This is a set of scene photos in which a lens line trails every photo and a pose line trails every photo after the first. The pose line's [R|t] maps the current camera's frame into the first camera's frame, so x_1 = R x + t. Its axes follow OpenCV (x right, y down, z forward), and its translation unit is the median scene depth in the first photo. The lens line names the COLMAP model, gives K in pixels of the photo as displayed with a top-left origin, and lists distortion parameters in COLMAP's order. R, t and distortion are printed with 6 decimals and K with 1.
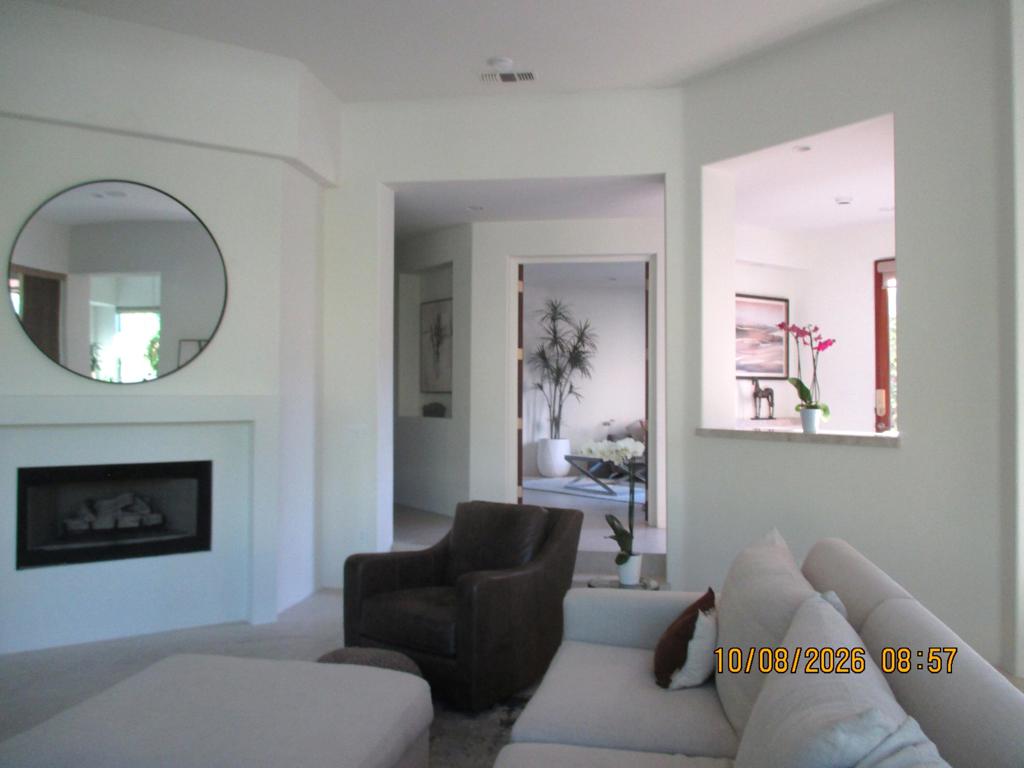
lens RADIAL K [[891.7, 0, 511.4], [0, 891.7, 379.9], [0, 0, 1]] dist [-0.013081, 0.019546]
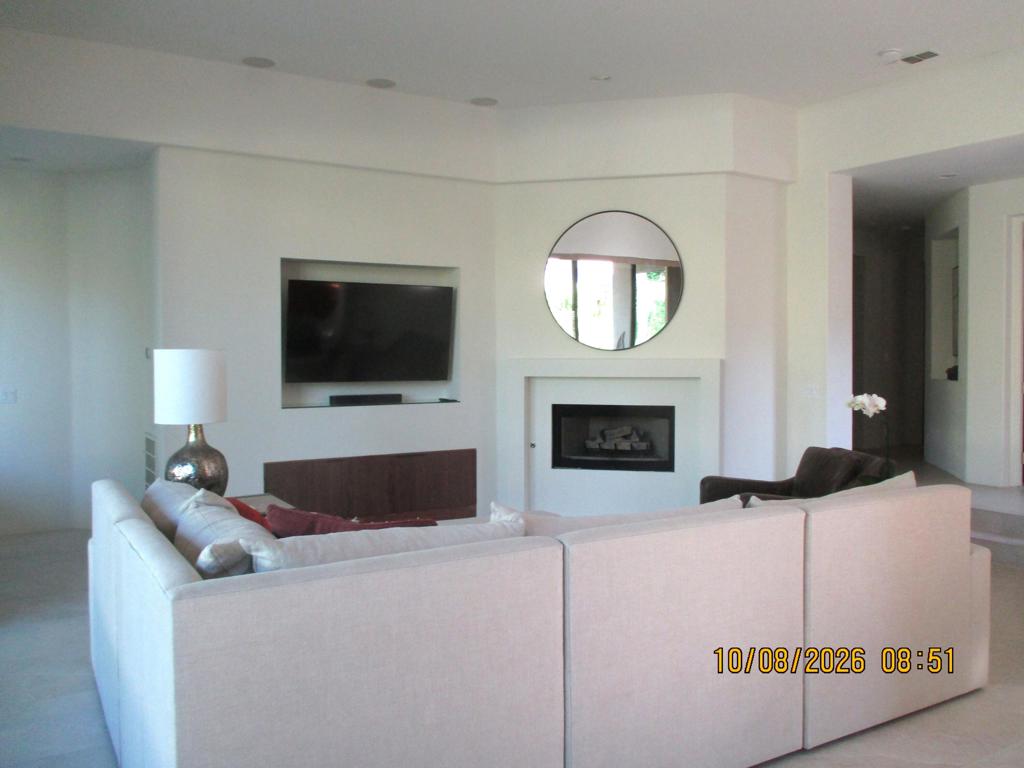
lens RADIAL K [[891.7, 0, 515.4], [0, 891.7, 384.5], [0, 0, 1]] dist [-0.013081, 0.019546]
pose [[0.653449, 0.021431, -0.756667, 0.541279], [0.011135, 0.999219, 0.037917, 0.003192], [0.756888, -0.033202, 0.652700, -0.072784]]
